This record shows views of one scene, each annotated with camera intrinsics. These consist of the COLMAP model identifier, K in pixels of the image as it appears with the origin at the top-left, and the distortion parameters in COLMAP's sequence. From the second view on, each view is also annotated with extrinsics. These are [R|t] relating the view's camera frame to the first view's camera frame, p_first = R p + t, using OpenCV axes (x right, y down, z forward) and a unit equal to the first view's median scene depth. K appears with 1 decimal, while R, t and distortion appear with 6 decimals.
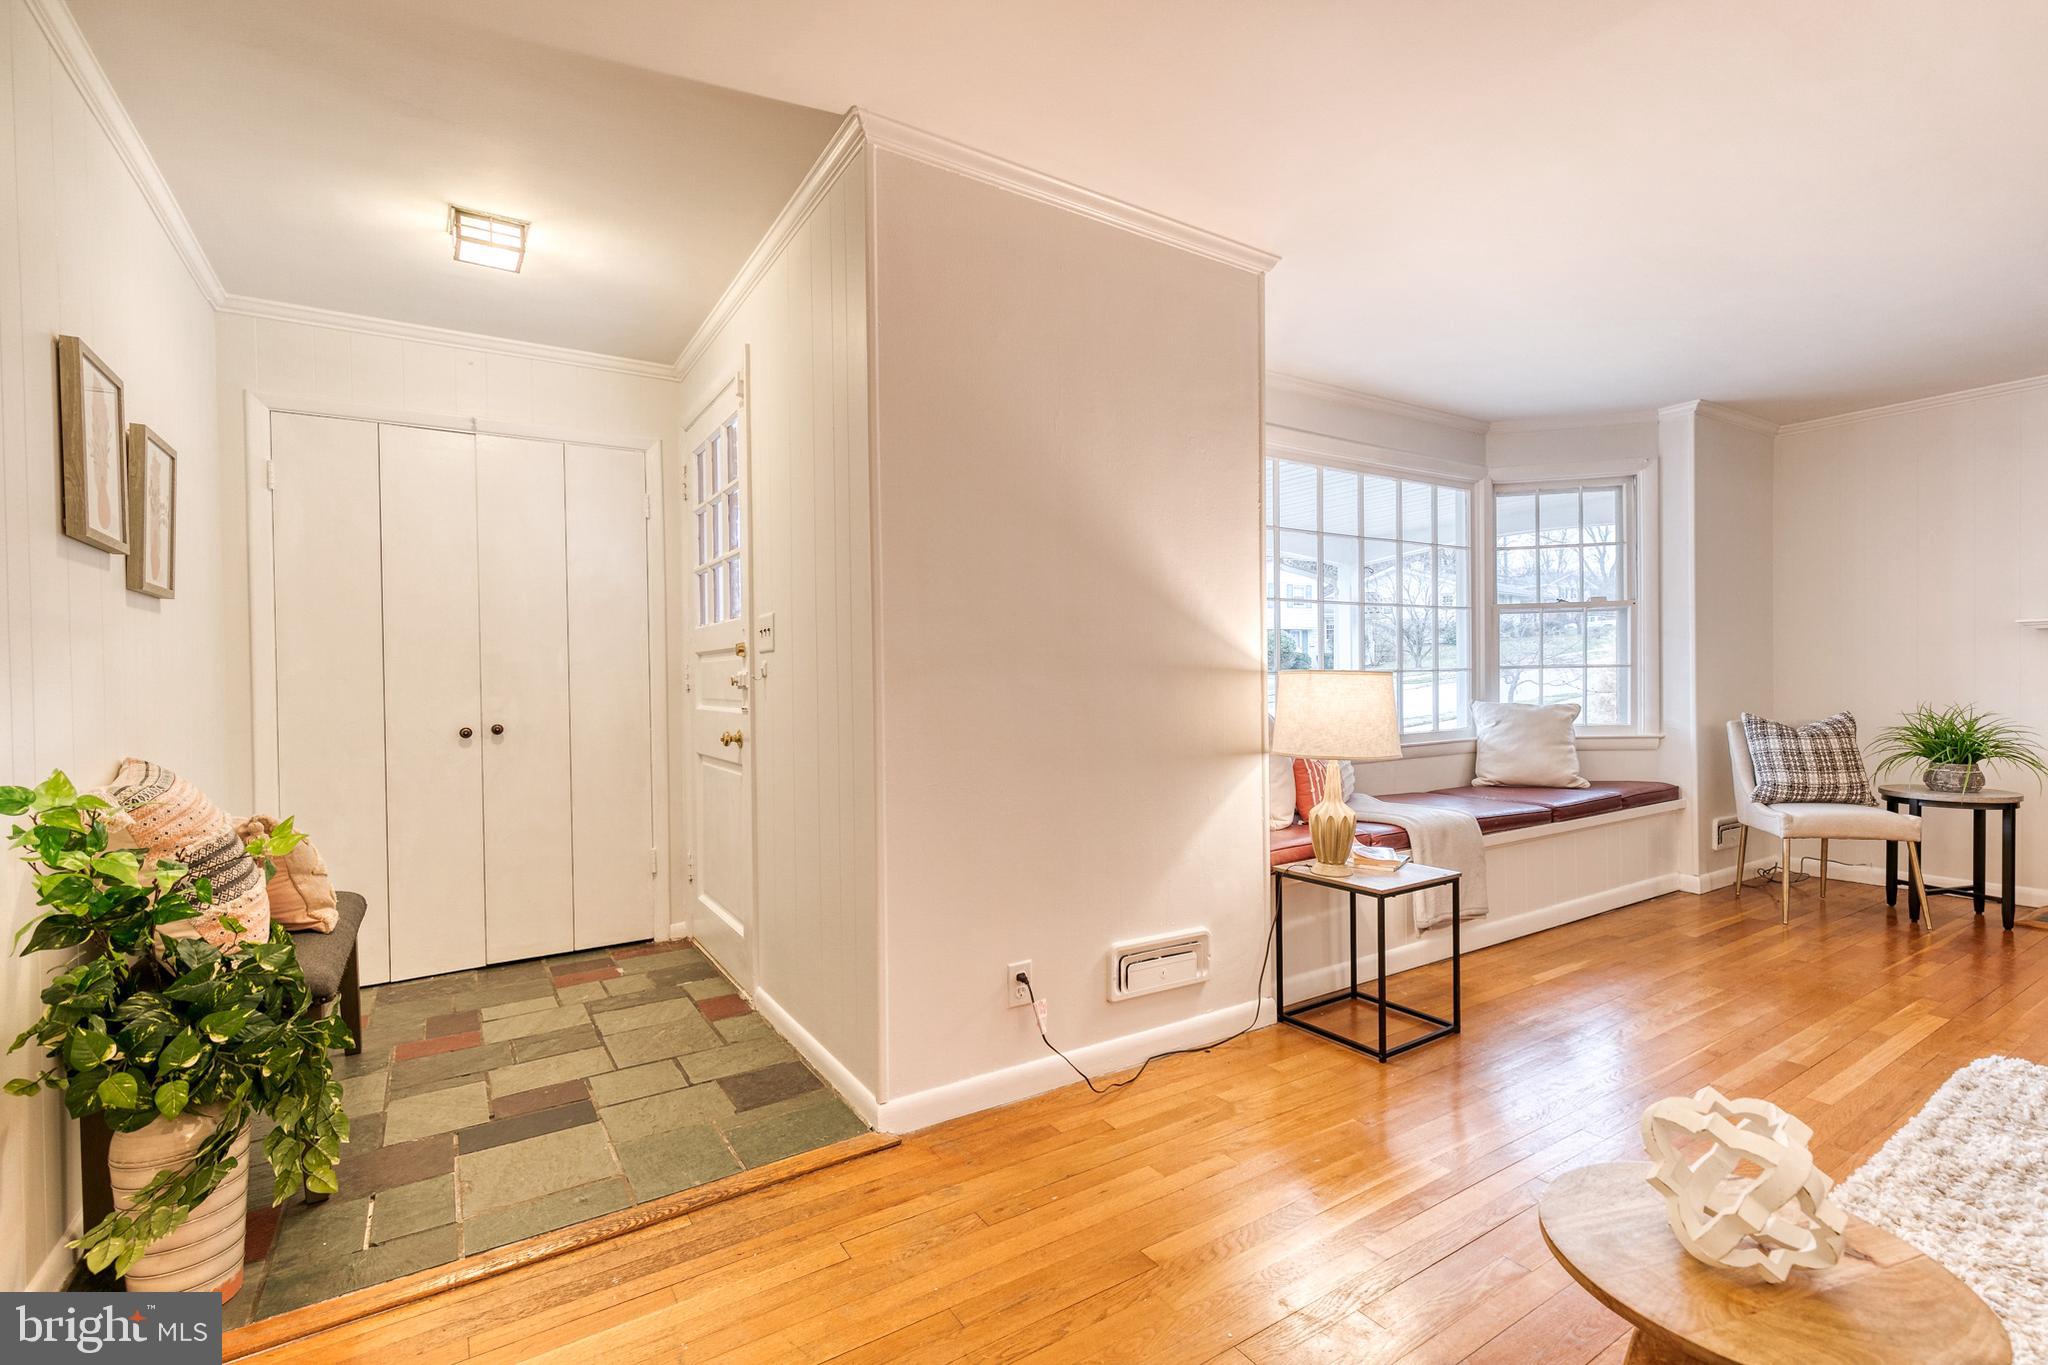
lens RADIAL K [[933.4, 0, 1046.3], [0, 933.4, 685.0], [0, 0, 1]] dist [0.009874, -0.001188]
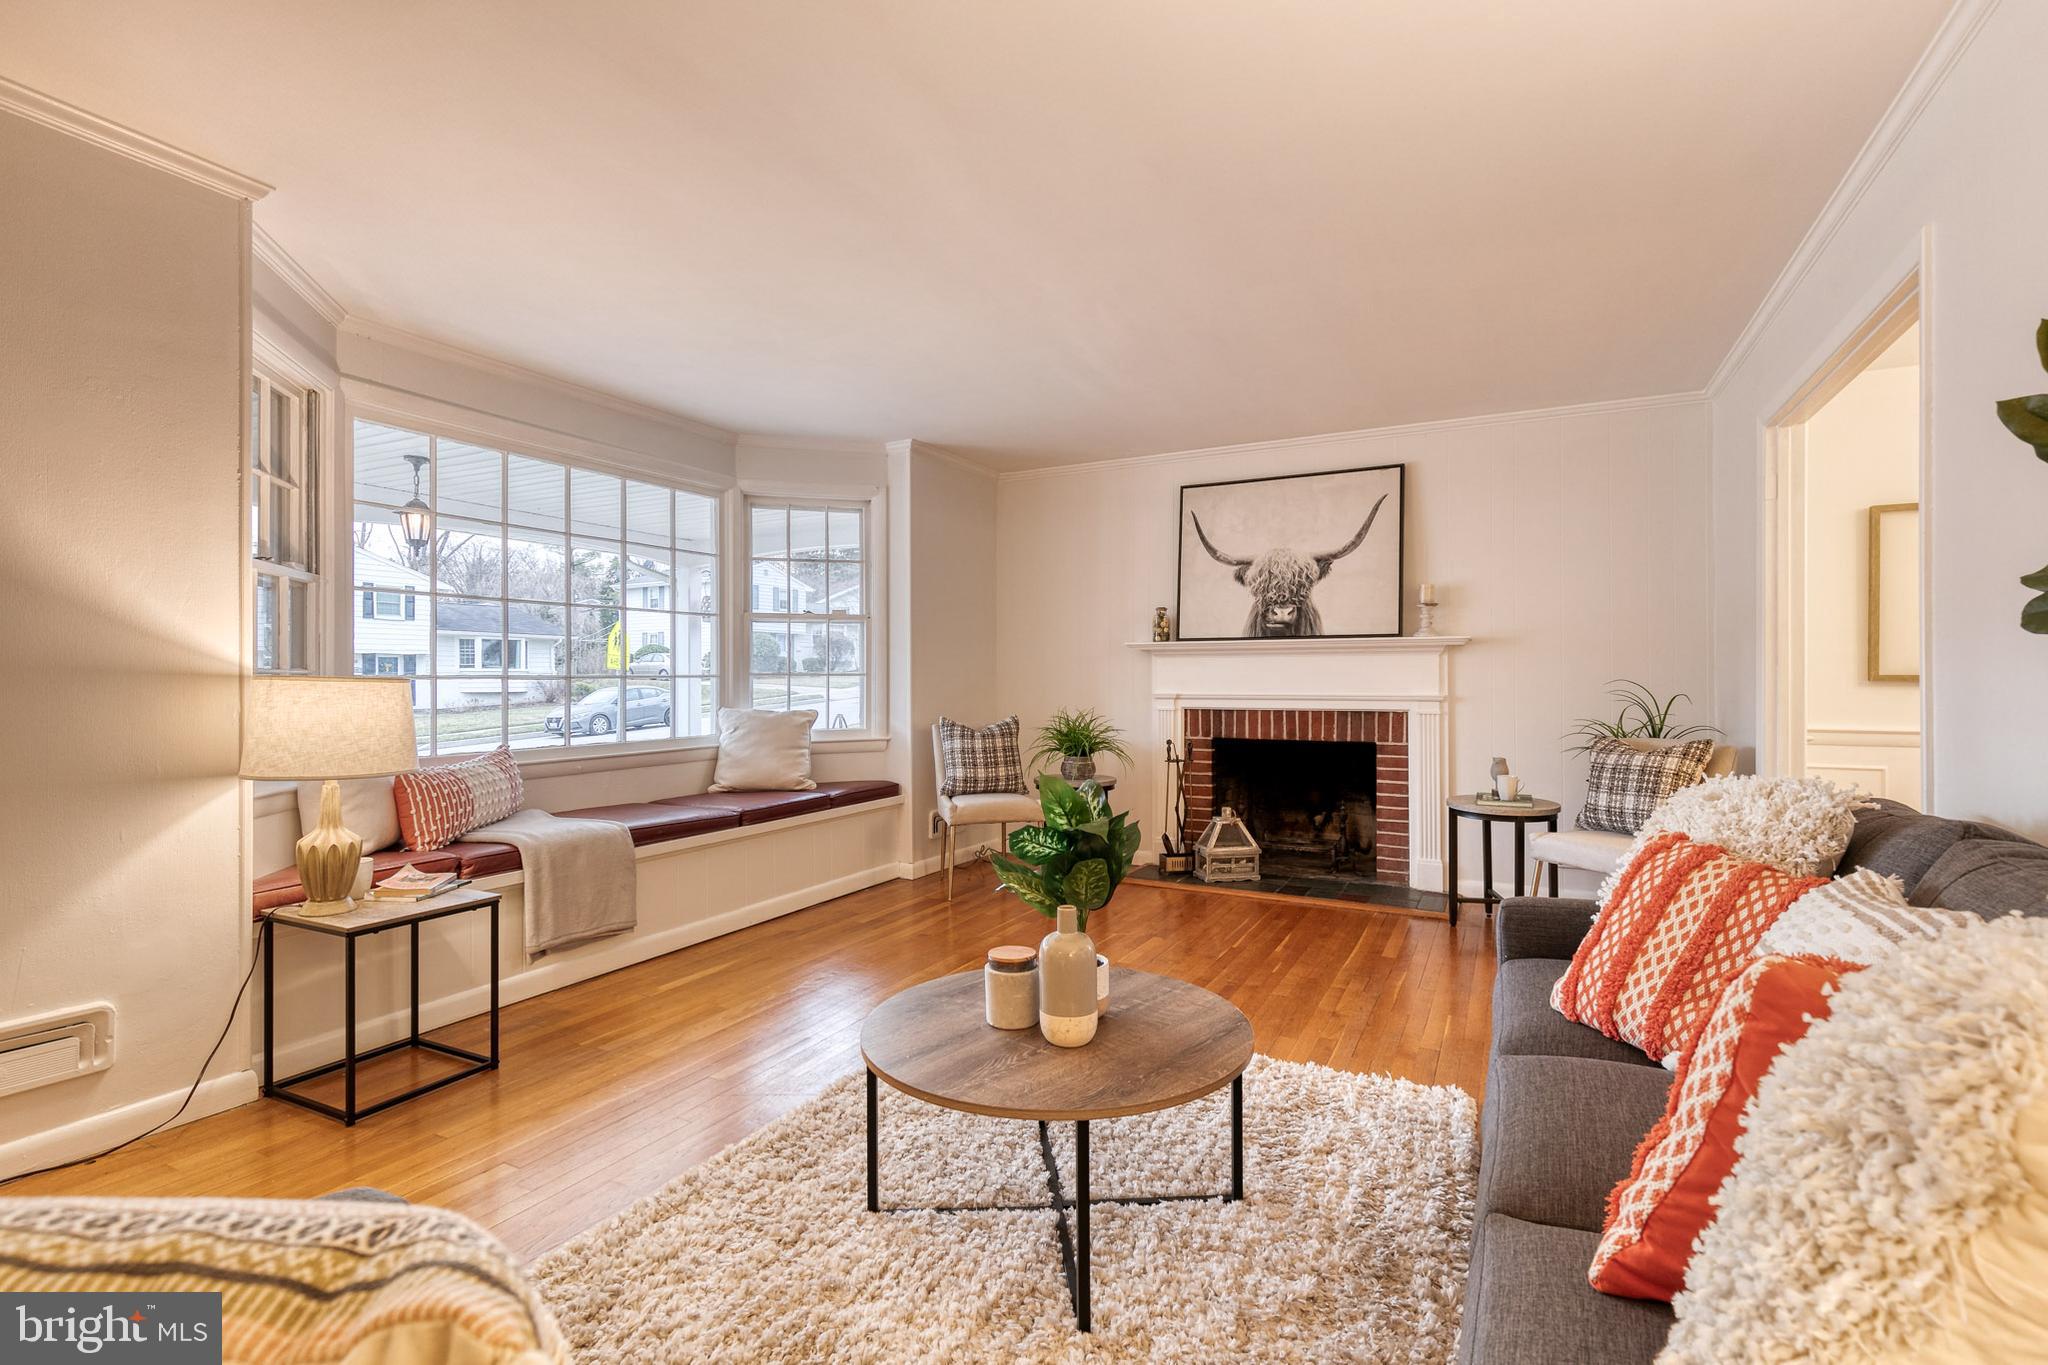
lens RADIAL K [[941.2, 0, 1025.7], [0, 941.2, 671.4], [0, 0, 1]] dist [0.012480, -0.000410]
pose [[0.872328, 0.013560, 0.488734, 0.285354], [-0.004192, 0.999786, -0.020258, -0.002960], [-0.488904, 0.015623, 0.872198, -0.050787]]
